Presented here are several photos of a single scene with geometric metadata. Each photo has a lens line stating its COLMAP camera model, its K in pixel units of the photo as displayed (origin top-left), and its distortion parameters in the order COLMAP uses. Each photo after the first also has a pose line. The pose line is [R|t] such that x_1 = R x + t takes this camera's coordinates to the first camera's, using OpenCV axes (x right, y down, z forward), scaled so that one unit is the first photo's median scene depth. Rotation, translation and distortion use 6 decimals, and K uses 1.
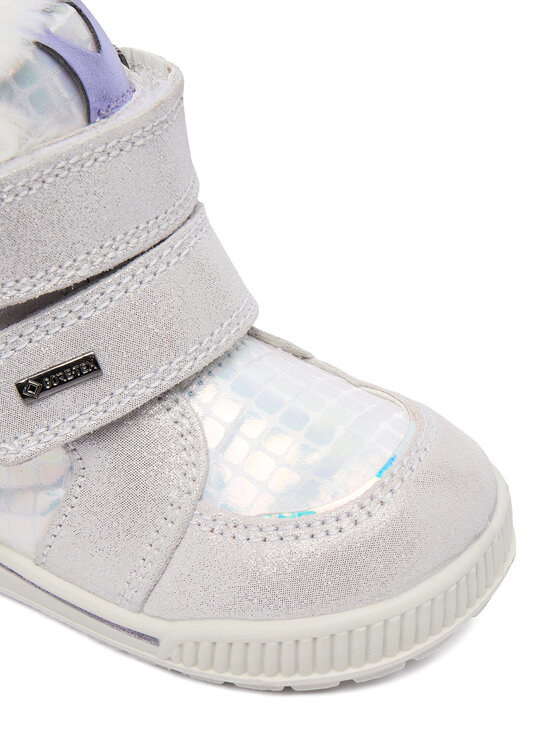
lens RADIAL K [[1430.9, 0, 281.2], [0, 1430.9, 372.3], [0, 0, 1]] dist [-0.057593, 0.000000]
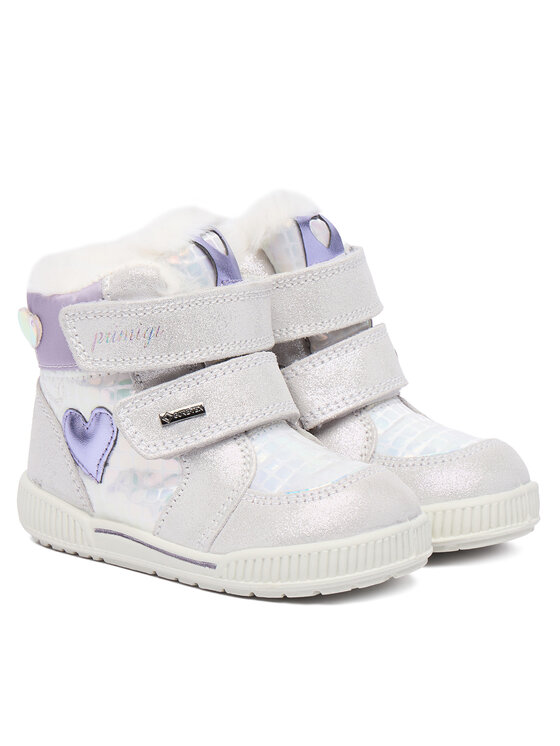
lens RADIAL K [[2195.3, 0, 279.7], [0, 2195.3, 373.1], [0, 0, 1]] dist [0.067786, 0.000000]
pose [[0.986731, 0.082451, -0.139870, 0.366558], [-0.126428, 0.930683, -0.343285, 0.923713], [0.101871, 0.356413, 0.928758, -1.671154]]
